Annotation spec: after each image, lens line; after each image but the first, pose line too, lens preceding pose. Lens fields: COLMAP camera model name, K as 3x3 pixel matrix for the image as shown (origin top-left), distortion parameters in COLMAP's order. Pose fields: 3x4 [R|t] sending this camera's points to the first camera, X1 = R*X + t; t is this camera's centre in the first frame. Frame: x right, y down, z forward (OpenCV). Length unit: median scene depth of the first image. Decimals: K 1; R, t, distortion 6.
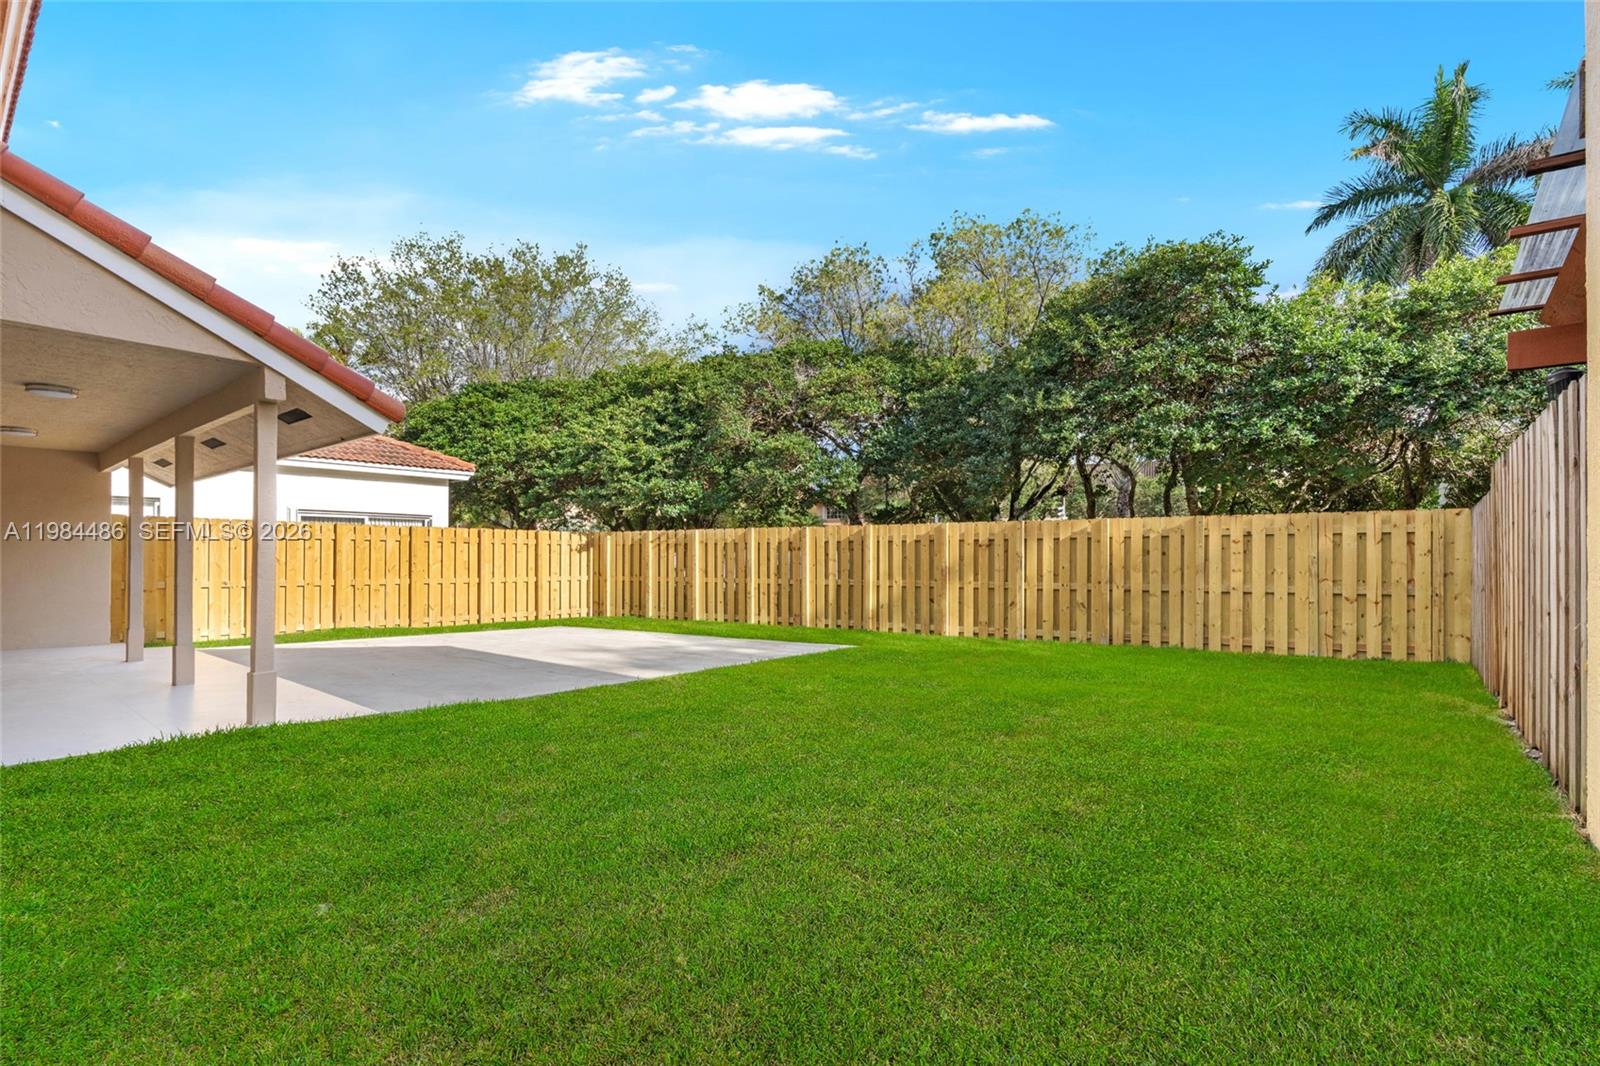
lens RADIAL K [[754.7, 0, 801.2], [0, 754.7, 548.9], [0, 0, 1]] dist [0.002046, -0.000189]
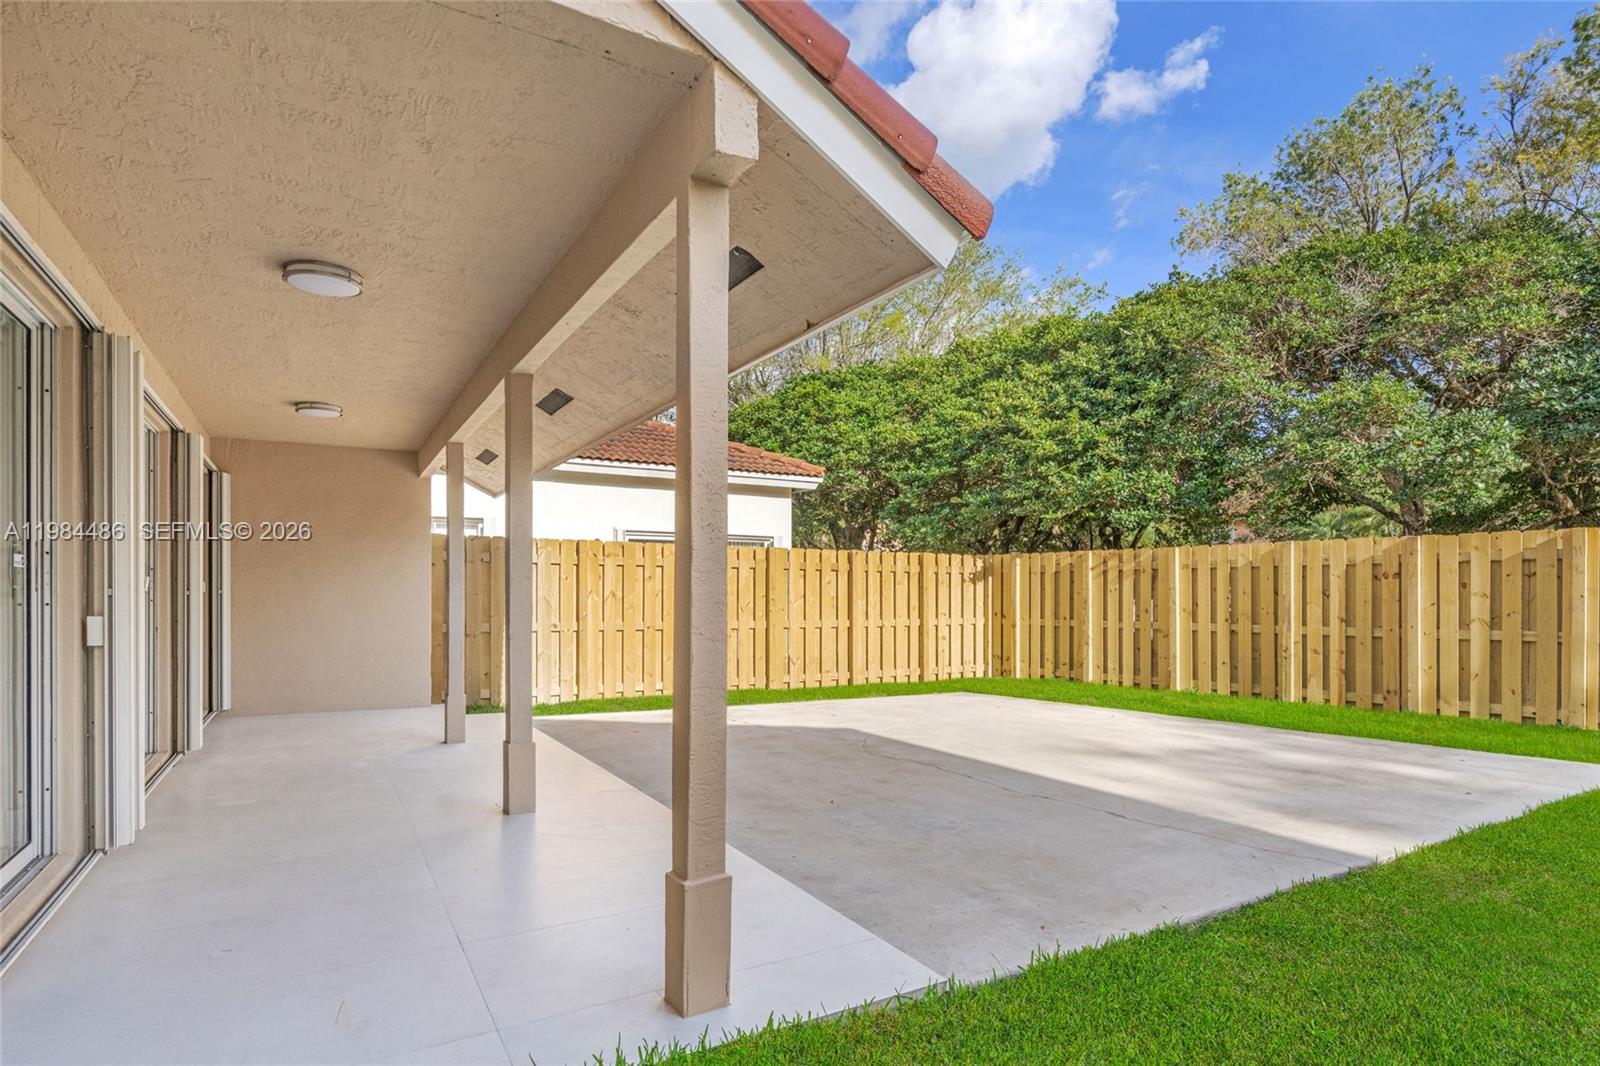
lens RADIAL K [[845.2, 0, 797.3], [0, 845.2, 584.3], [0, 0, 1]] dist [-0.003502, -0.000392]
pose [[0.940273, -0.004643, -0.340390, -0.192529], [0.004874, 0.999988, -0.000178, 0.004432], [0.340387, -0.001492, 0.940284, 0.226085]]
